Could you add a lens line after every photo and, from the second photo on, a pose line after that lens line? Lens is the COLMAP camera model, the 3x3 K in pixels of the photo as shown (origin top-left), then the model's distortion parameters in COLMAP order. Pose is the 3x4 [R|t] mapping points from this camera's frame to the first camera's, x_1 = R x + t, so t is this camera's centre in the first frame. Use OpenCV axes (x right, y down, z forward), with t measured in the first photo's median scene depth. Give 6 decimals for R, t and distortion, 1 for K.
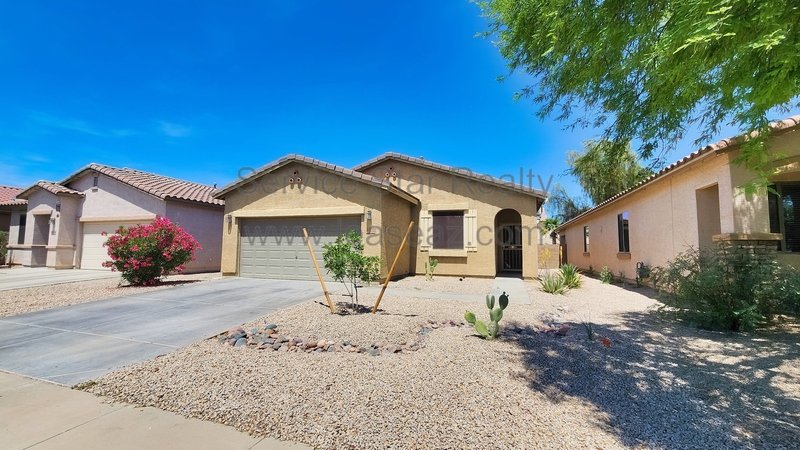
lens RADIAL K [[315.4, 0, 400.0], [0, 315.4, 225.0], [0, 0, 1]] dist [-0.001909, -0.000108]
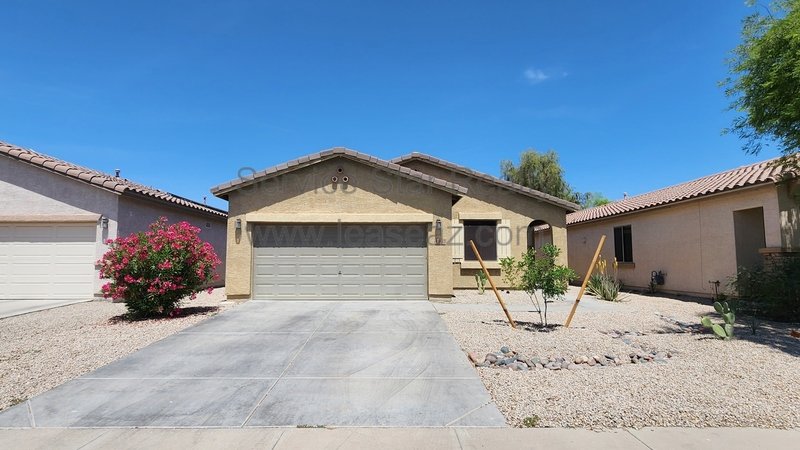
lens RADIAL K [[367.2, 0, 400.0], [0, 367.2, 225.0], [0, 0, 1]] dist [0.000509, 0.000066]
pose [[0.946741, 0.021154, 0.321299, -0.465260], [-0.015440, 0.999674, -0.020322, -0.004976], [-0.321625, 0.014279, 0.946760, 0.036651]]
